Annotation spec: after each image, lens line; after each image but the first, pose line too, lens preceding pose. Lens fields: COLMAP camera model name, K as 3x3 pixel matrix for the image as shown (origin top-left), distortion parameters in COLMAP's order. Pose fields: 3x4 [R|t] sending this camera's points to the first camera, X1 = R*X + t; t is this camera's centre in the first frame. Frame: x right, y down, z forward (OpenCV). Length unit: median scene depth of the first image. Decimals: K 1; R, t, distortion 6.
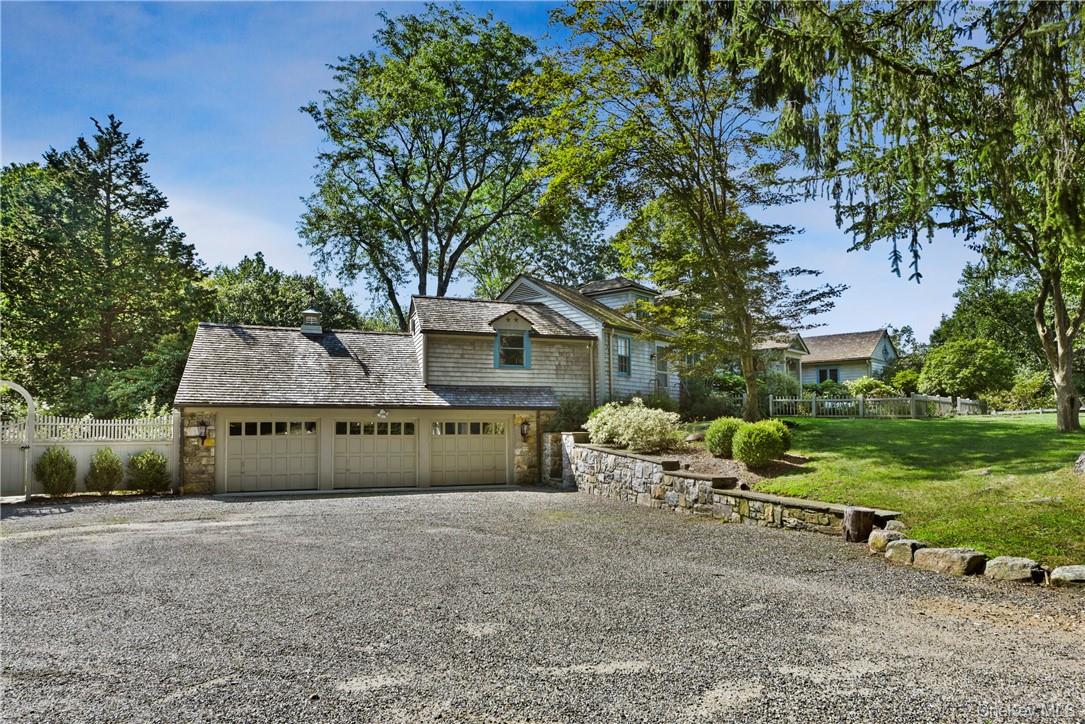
lens RADIAL K [[681.5, 0, 541.5], [0, 681.5, 360.3], [0, 0, 1]] dist [0.001317, 0.000079]
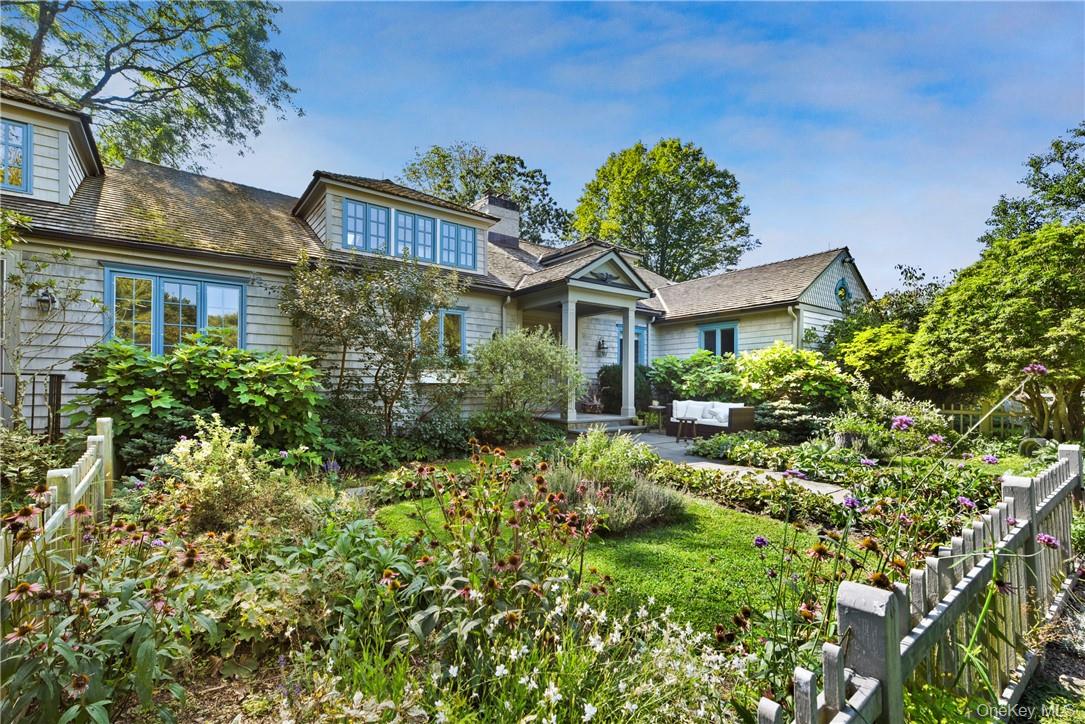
lens RADIAL K [[477.7, 0, 542.4], [0, 477.7, 363.2], [0, 0, 1]] dist [0.000723, 0.000140]
pose [[0.985455, 0.007665, -0.169761, 0.460090], [0.000548, 0.998834, 0.048277, 0.028098], [0.169933, -0.047668, 0.984302, 0.814547]]
